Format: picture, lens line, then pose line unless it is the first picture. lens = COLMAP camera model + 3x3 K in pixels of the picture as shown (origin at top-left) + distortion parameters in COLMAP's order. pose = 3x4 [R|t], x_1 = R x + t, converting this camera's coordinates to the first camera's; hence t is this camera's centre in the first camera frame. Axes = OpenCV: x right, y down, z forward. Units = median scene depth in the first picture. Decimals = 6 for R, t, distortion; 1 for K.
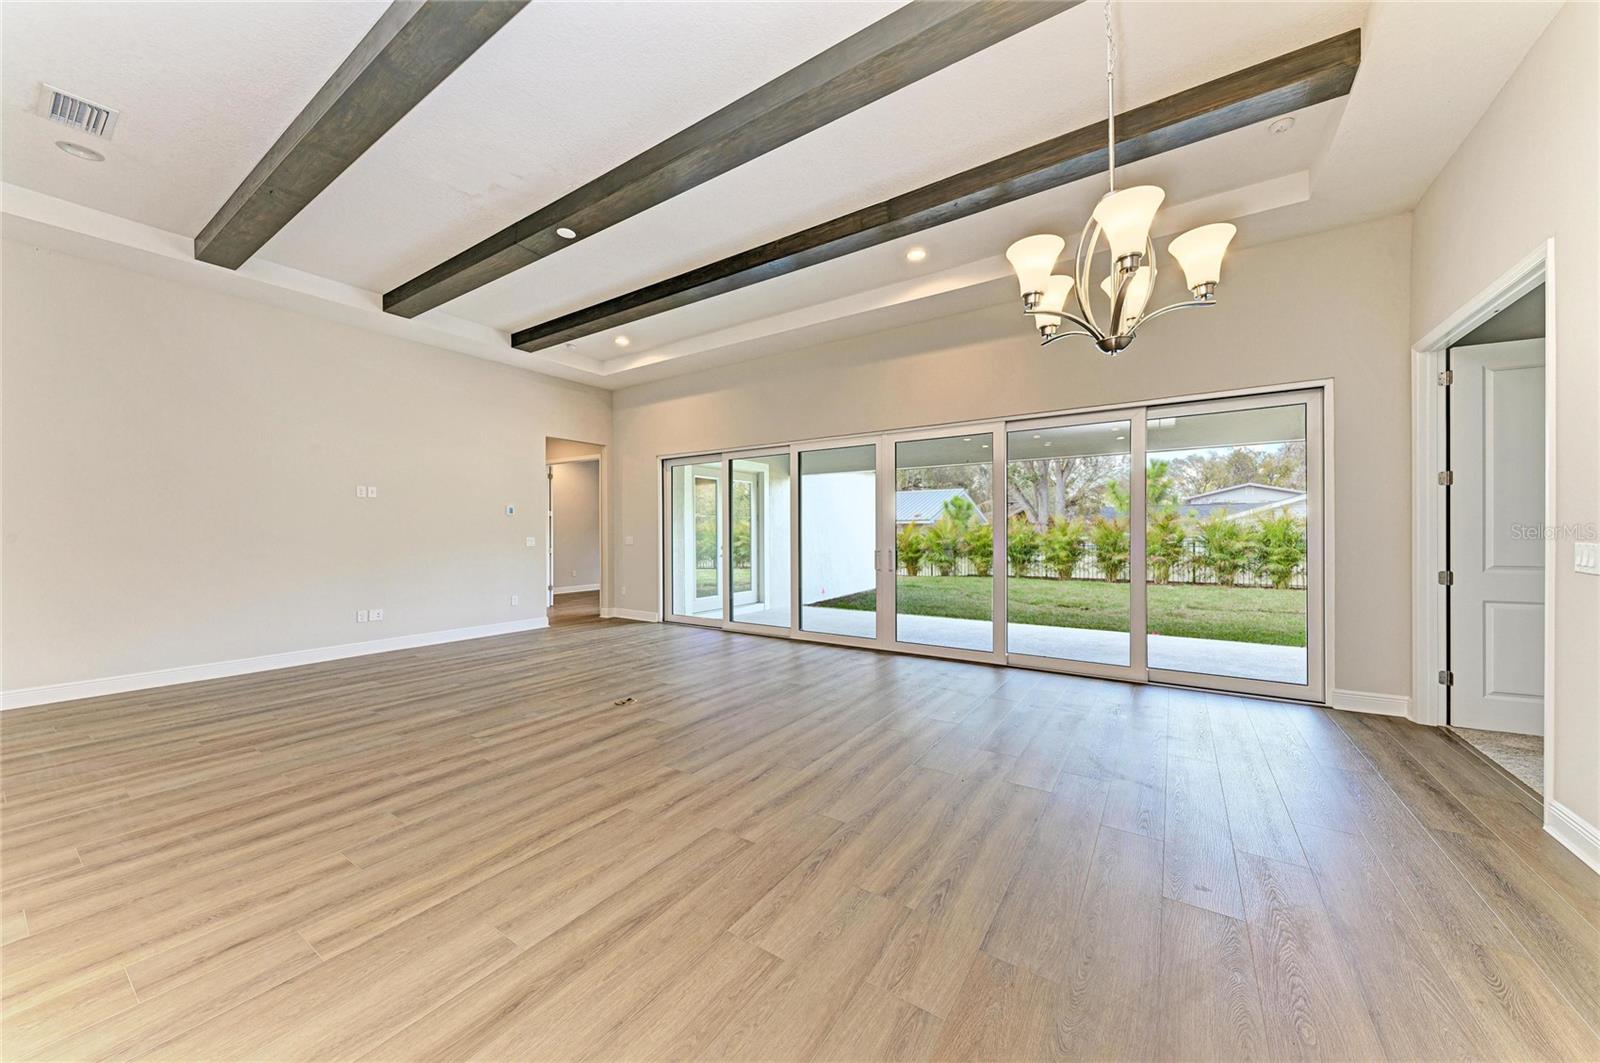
lens RADIAL K [[567.1, 0, 803.4], [0, 567.1, 534.2], [0, 0, 1]] dist [0.015235, -0.004501]
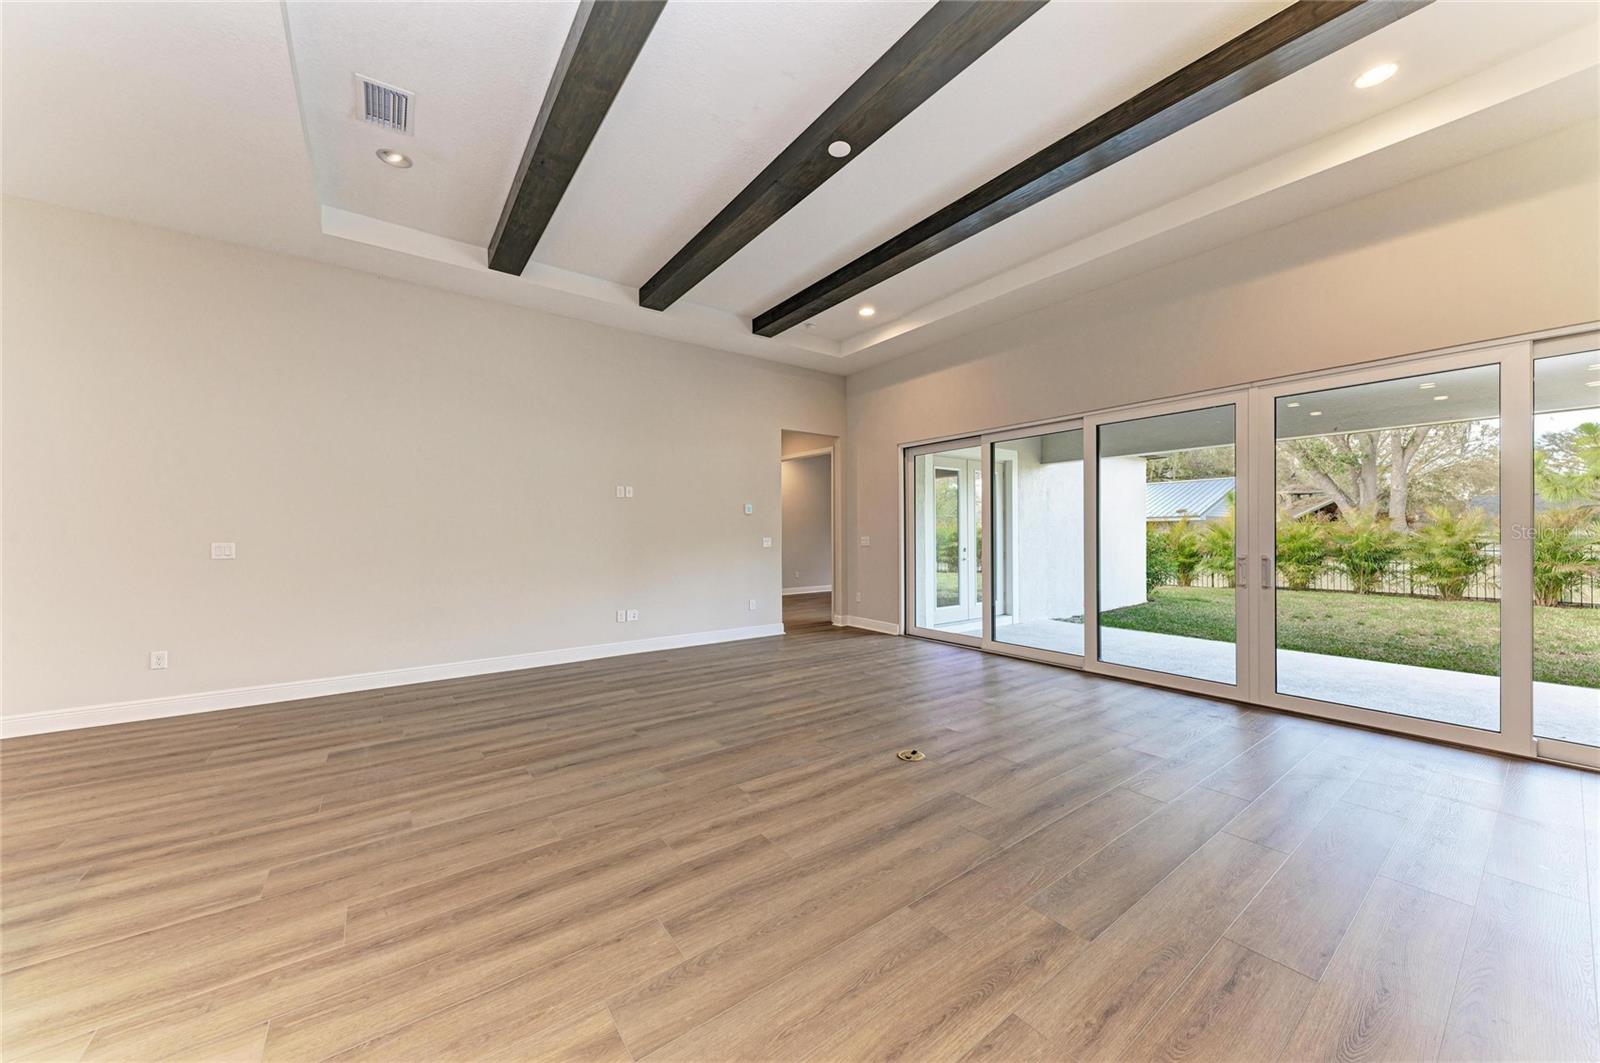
lens RADIAL K [[567.1, 0, 796.5], [0, 567.1, 532.2], [0, 0, 1]] dist [0.015235, -0.004501]
pose [[0.939363, -0.001833, -0.342920, -0.189780], [0.000603, 0.999993, -0.003693, 0.000310], [0.342924, 0.003262, 0.939357, 0.229327]]
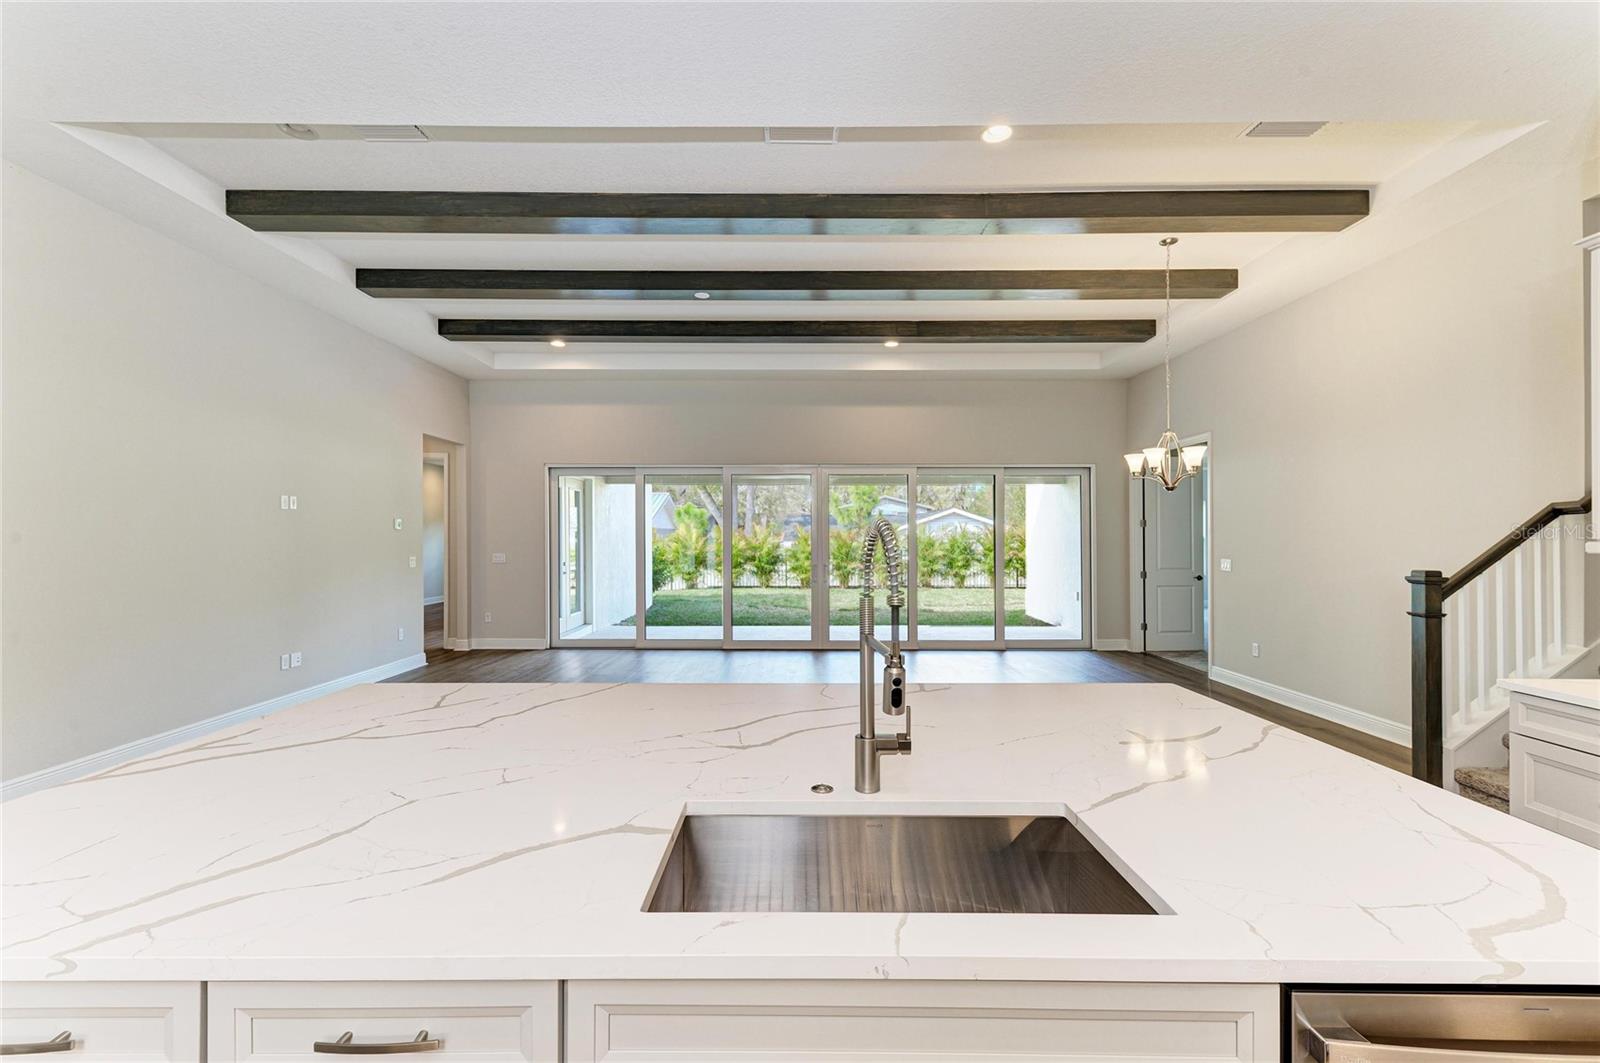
lens RADIAL K [[687.3, 0, 806.6], [0, 687.3, 529.6], [0, 0, 1]] dist [0.003016, -0.000463]
pose [[0.826390, 0.010368, 0.563003, -0.952100], [-0.002049, 0.999879, -0.015405, -0.032420], [-0.563095, 0.011577, 0.826311, -0.236034]]
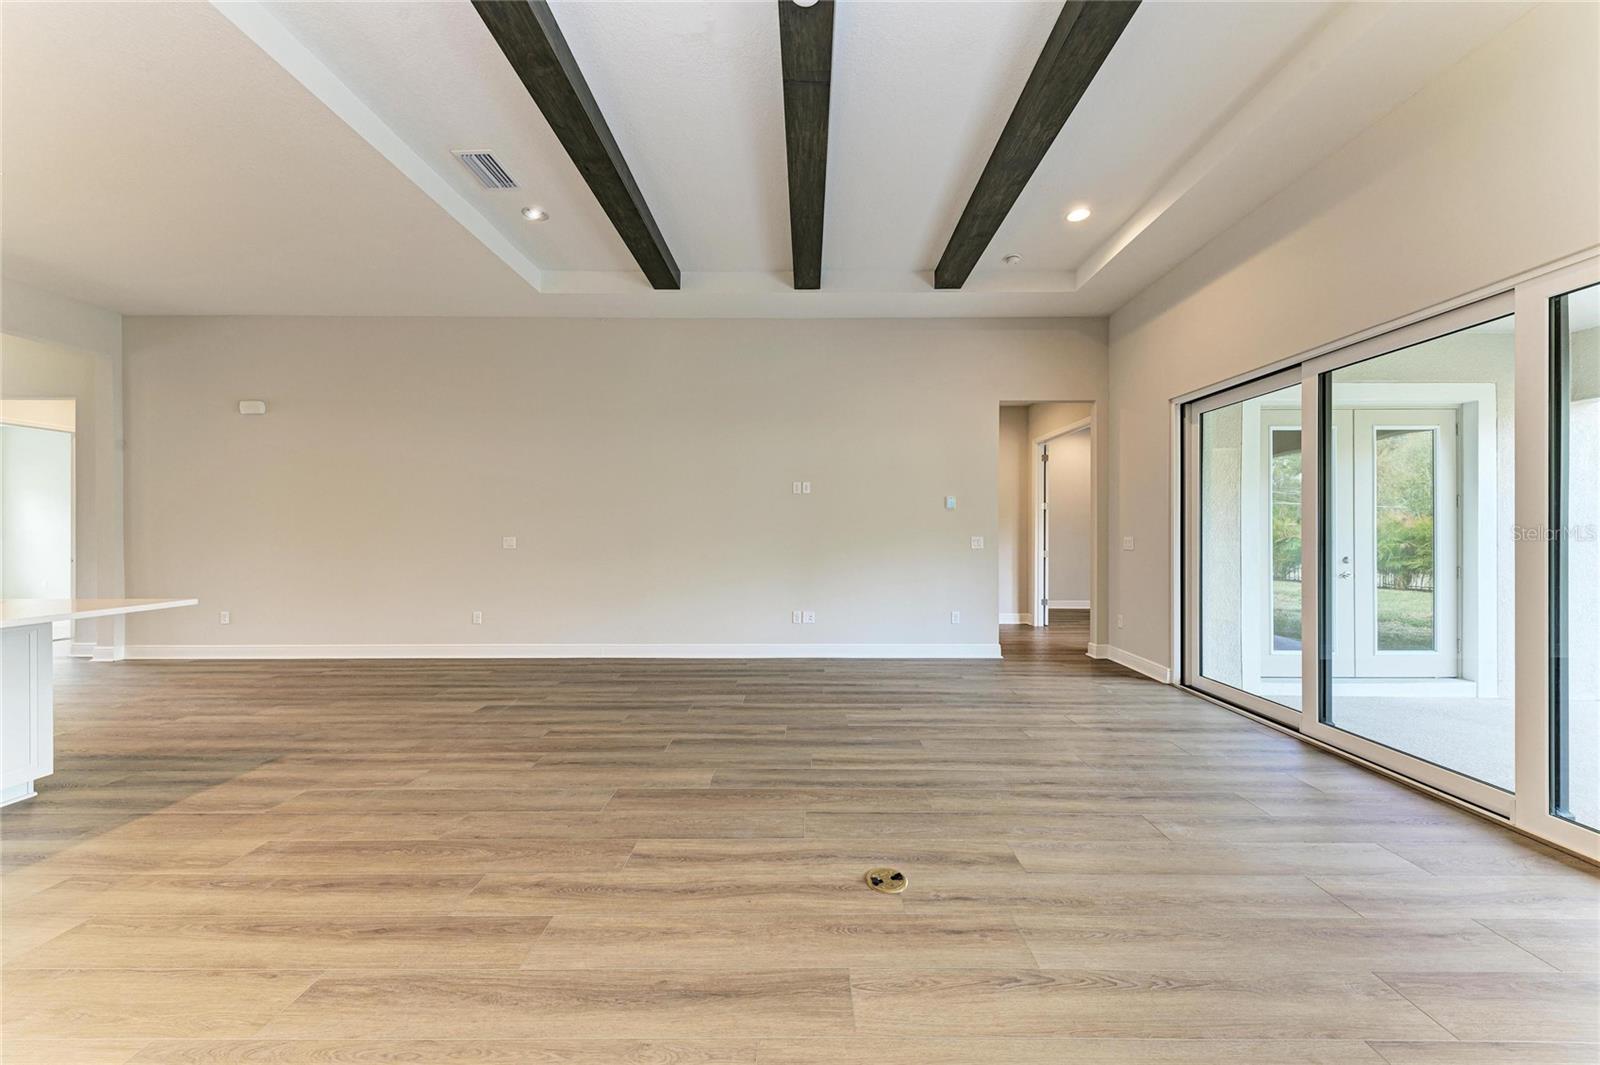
lens RADIAL K [[567.1, 0, 806.2], [0, 567.1, 532.5], [0, 0, 1]] dist [0.015235, -0.004501]
pose [[0.548371, 0.003966, -0.836226, 0.053419], [-0.003287, 0.999991, 0.002587, -0.002454], [0.836228, 0.001330, 0.548380, 0.654747]]
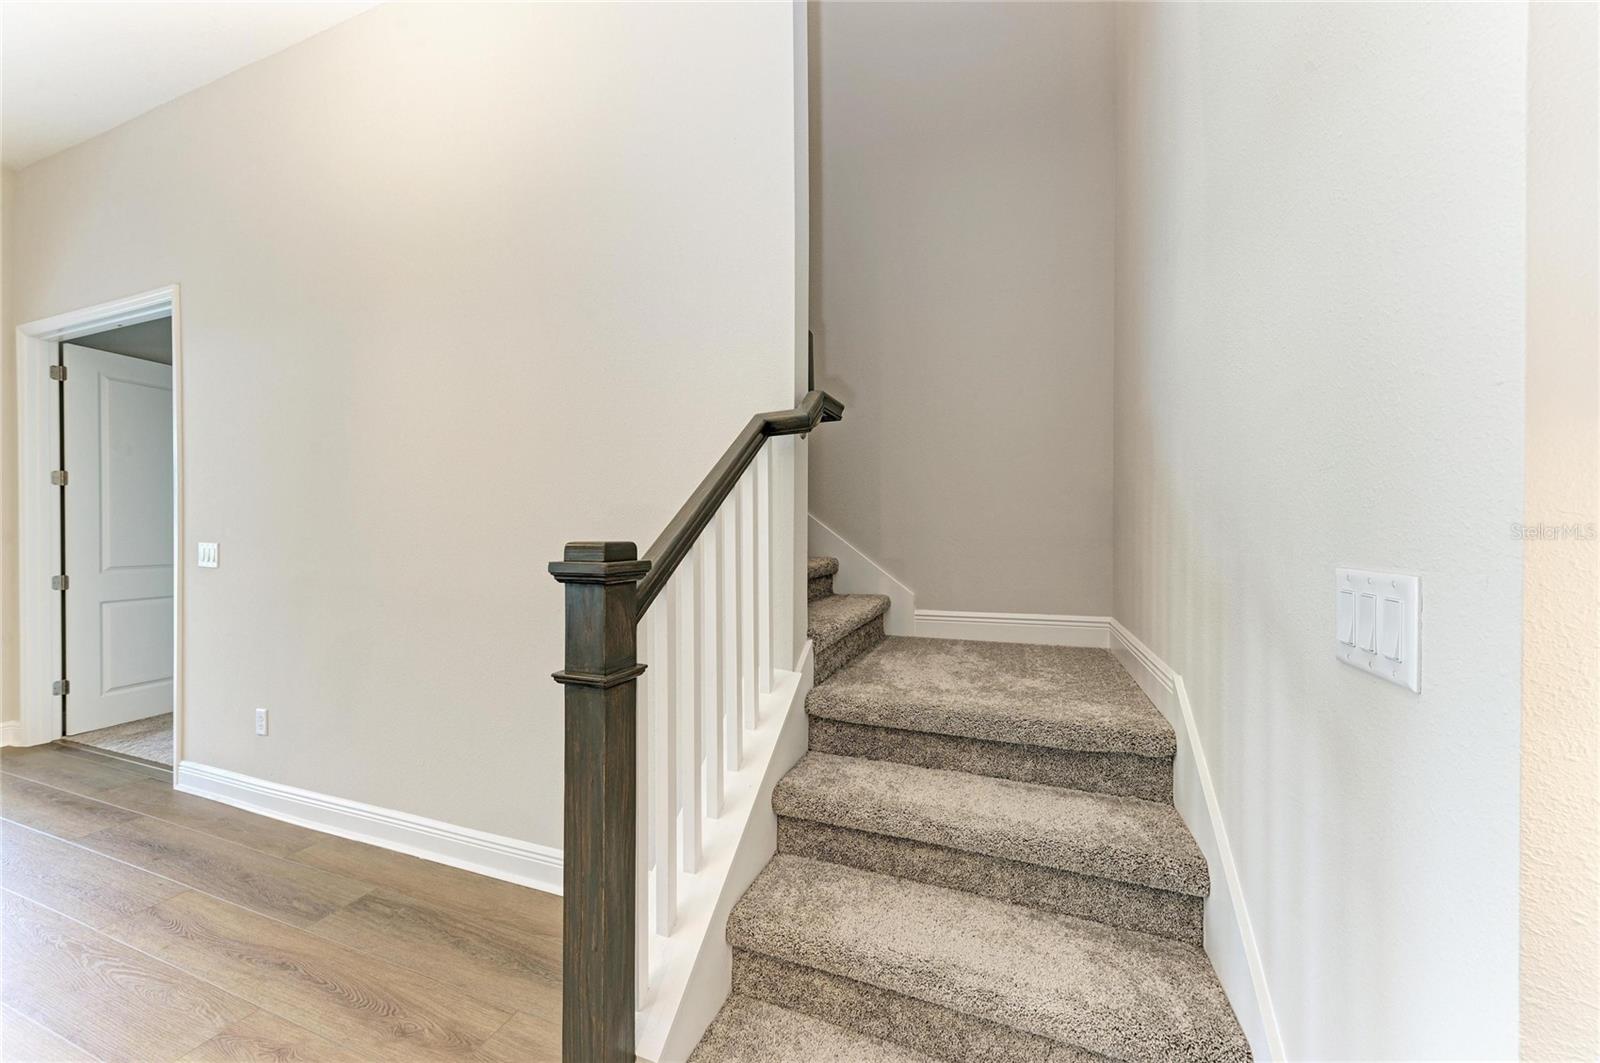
lens RADIAL K [[567.1, 0, 802.5], [0, 567.1, 532.0], [0, 0, 1]] dist [0.015235, -0.004501]
pose [[-0.225255, 0.002870, 0.974296, -0.074850], [0.005811, 0.999982, -0.001602, 0.000640], [-0.974282, 0.005300, -0.225268, 0.011481]]
